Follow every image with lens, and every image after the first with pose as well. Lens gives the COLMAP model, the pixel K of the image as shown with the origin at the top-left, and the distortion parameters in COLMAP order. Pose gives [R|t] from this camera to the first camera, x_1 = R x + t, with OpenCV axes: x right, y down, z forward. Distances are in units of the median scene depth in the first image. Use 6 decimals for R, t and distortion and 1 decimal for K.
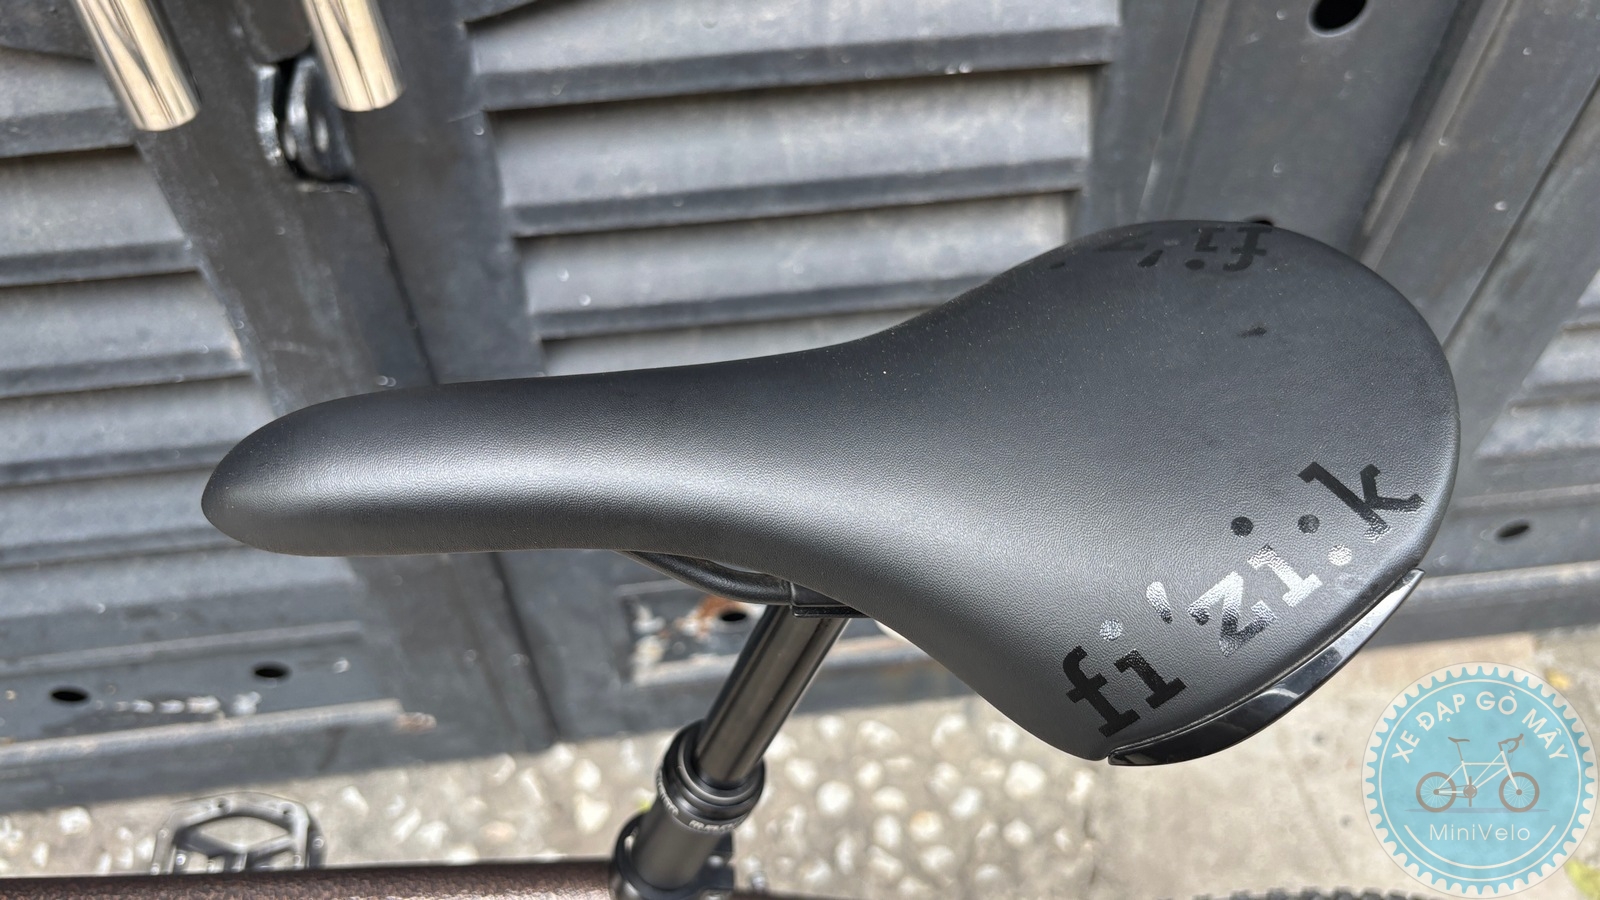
lens RADIAL K [[1247.0, 0, 779.7], [0, 1247.0, 445.4], [0, 0, 1]] dist [0.005908, -0.000202]
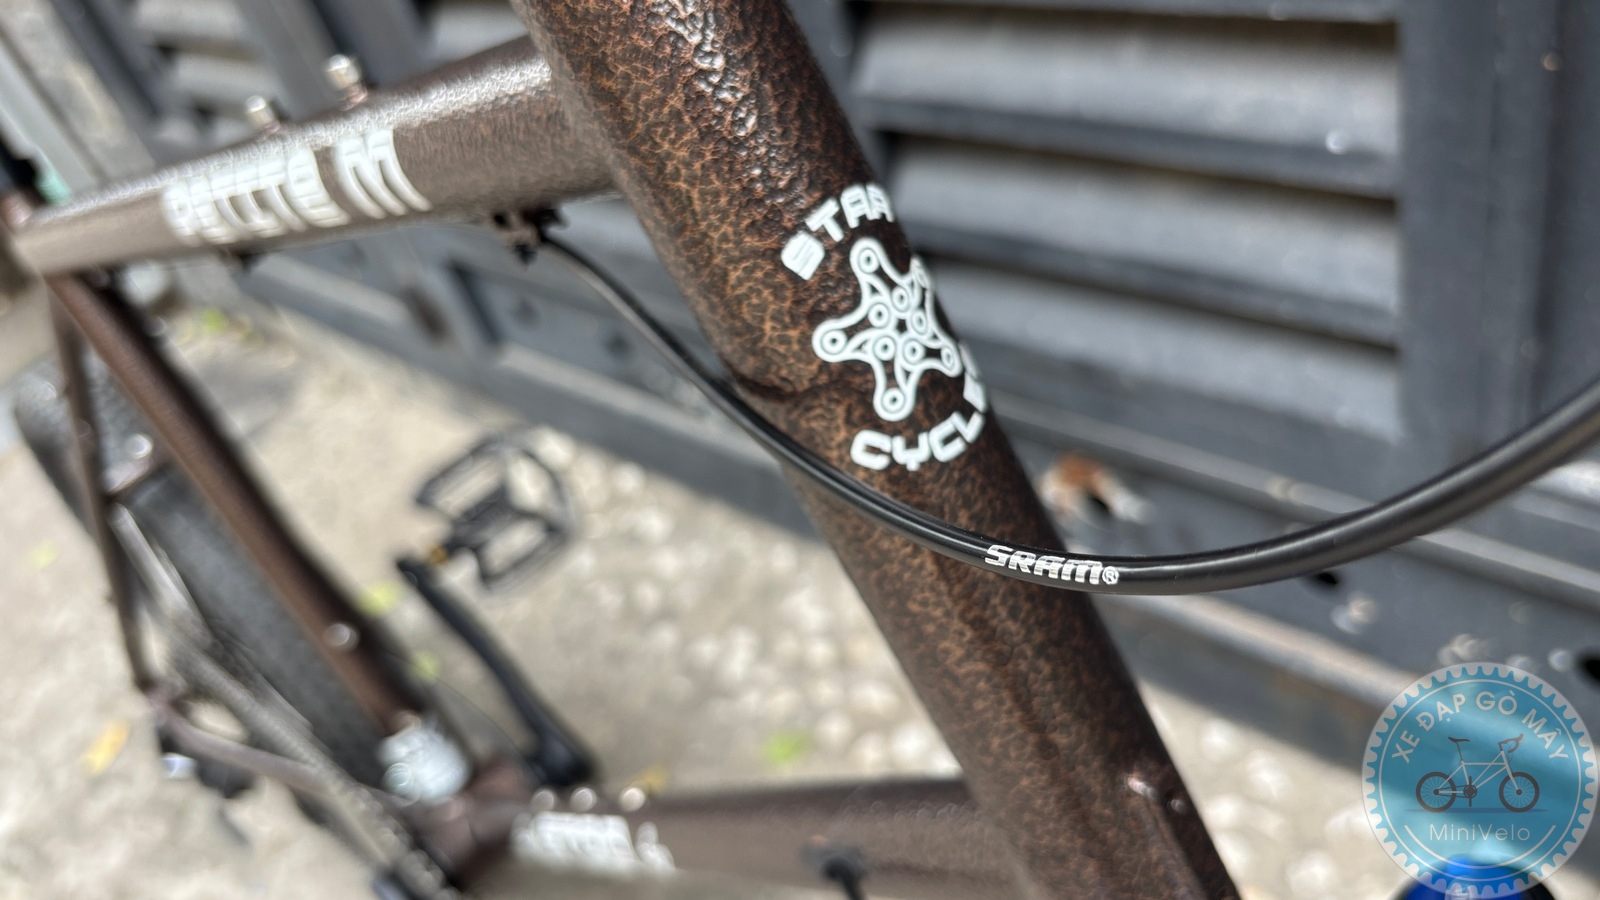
lens RADIAL K [[1278.6, 0, 799.1], [0, 1278.6, 452.5], [0, 0, 1]] dist [-0.002317, -0.006301]
pose [[0.616045, 0.343769, -0.708739, 0.494571], [-0.394854, 0.913309, 0.099782, 0.118526], [0.681600, 0.218378, 0.698379, 0.321133]]
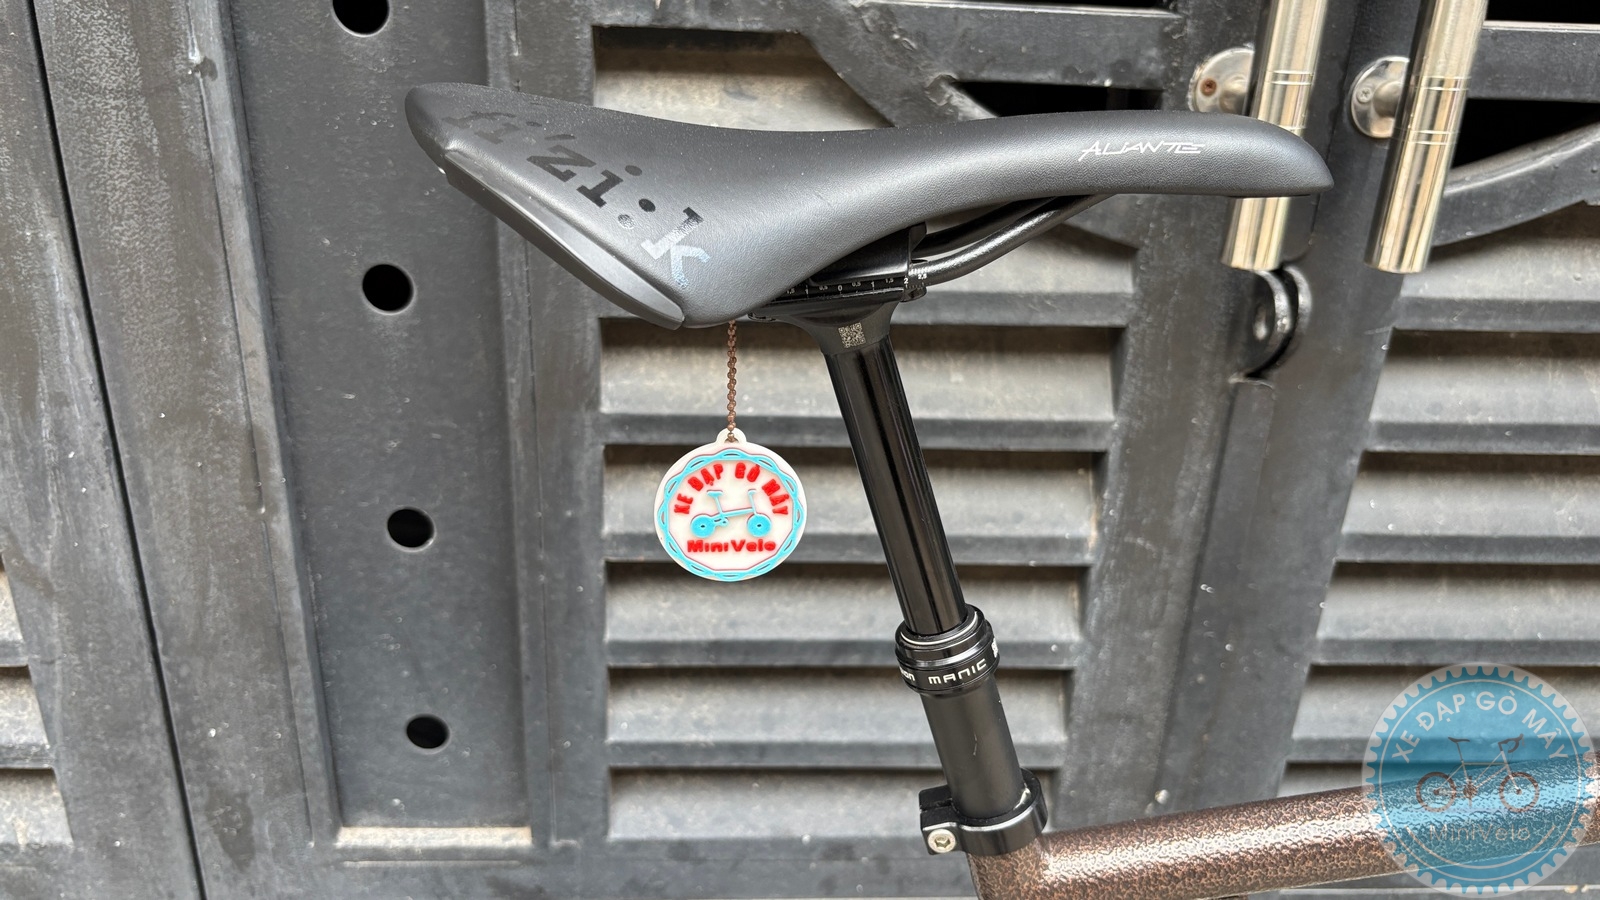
lens RADIAL K [[1233.2, 0, 786.3], [0, 1233.2, 446.8], [0, 0, 1]] dist [-0.000770, -0.007982]
pose [[0.996203, 0.070836, -0.050621, -0.529502], [-0.086239, 0.882677, -0.462000, 0.311568], [0.011956, 0.464612, 0.885434, -0.024113]]
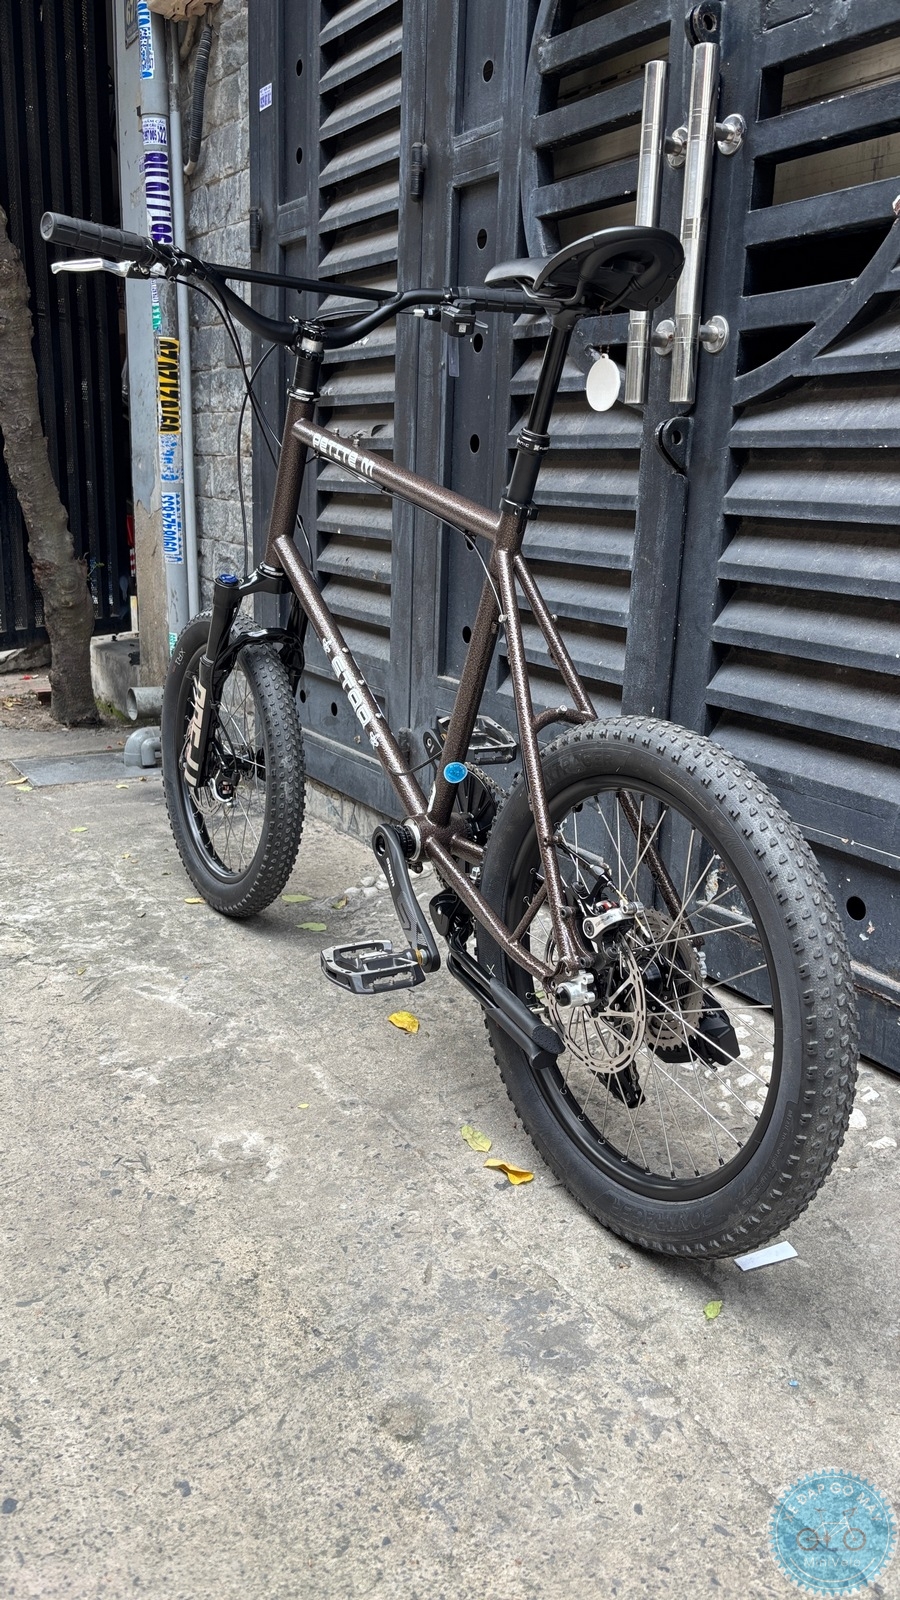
lens RADIAL K [[1221.7, 0, 461.6], [0, 1221.7, 783.1], [0, 0, 1]] dist [0.042953, -0.057437]
pose [[0.420802, 0.239576, -0.874945, 1.294667], [-0.730377, 0.661515, -0.170138, 0.690861], [0.538028, 0.710634, 0.453348, 0.043127]]
